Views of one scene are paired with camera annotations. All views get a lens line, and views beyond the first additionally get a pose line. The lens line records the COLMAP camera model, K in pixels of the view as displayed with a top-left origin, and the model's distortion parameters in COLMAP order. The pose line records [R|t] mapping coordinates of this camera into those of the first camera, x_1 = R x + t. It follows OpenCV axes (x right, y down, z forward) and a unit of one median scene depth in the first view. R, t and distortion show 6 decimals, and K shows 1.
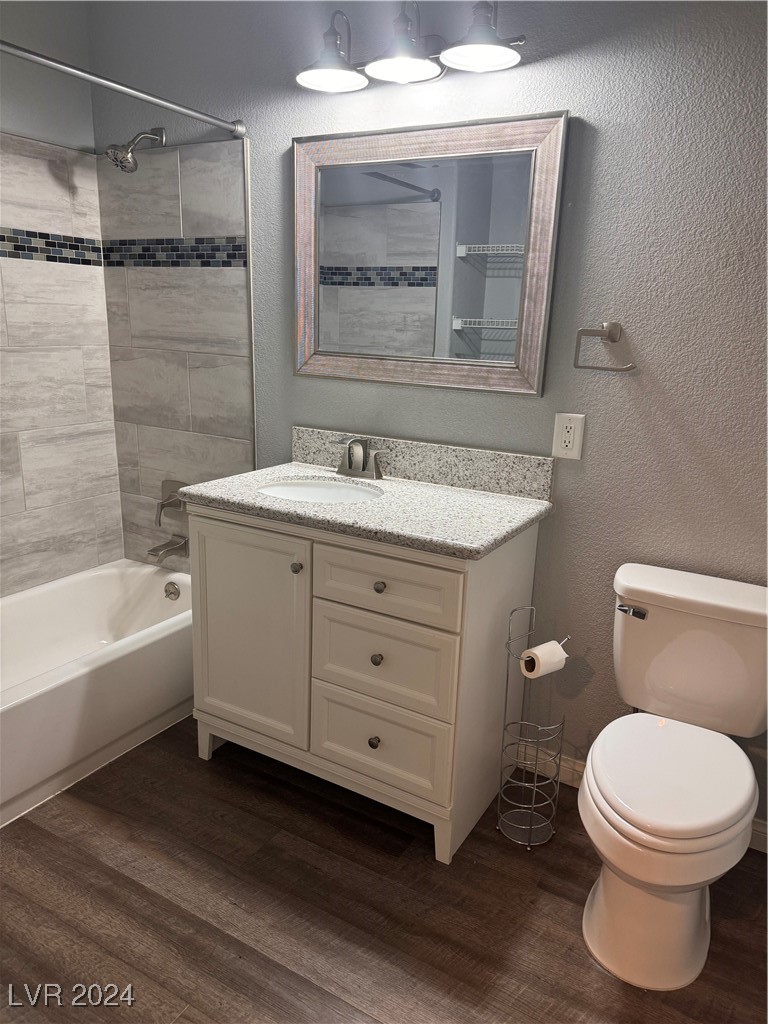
lens RADIAL K [[713.8, 0, 404.6], [0, 713.8, 501.0], [0, 0, 1]] dist [0.044321, -0.060340]
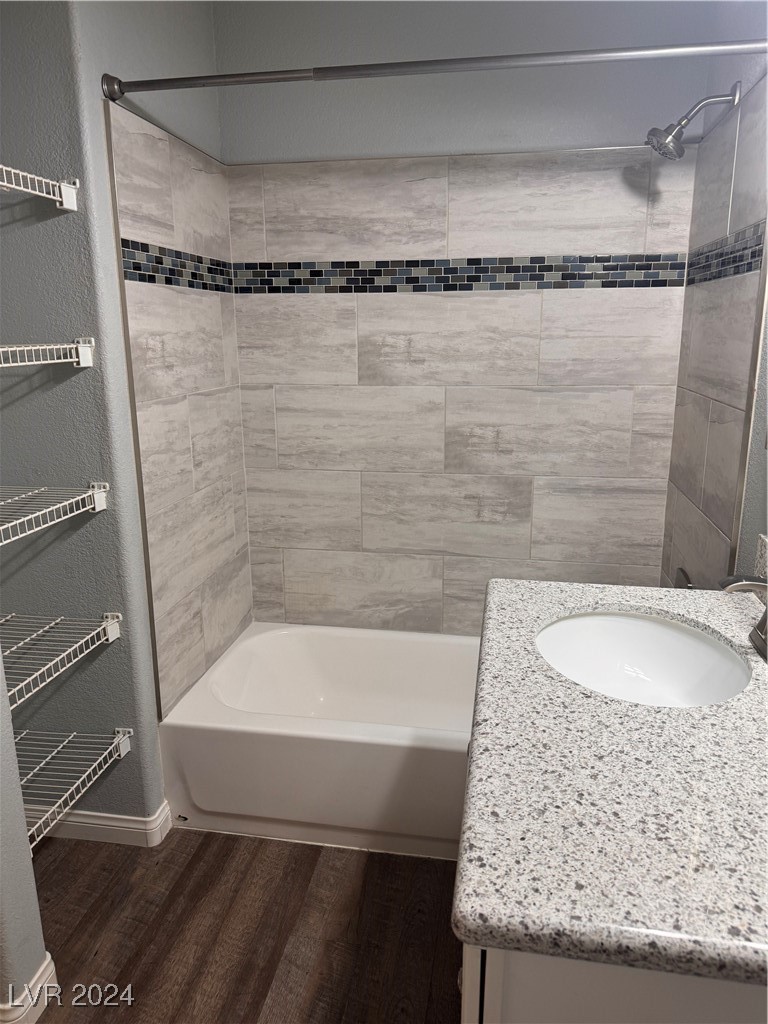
lens RADIAL K [[713.8, 0, 383.3], [0, 713.8, 509.7], [0, 0, 1]] dist [0.044321, -0.060340]
pose [[0.333362, 0.187676, -0.923930, 0.256407], [-0.214805, 0.969332, 0.119395, -0.119052], [0.918002, 0.158663, 0.363452, 0.476498]]
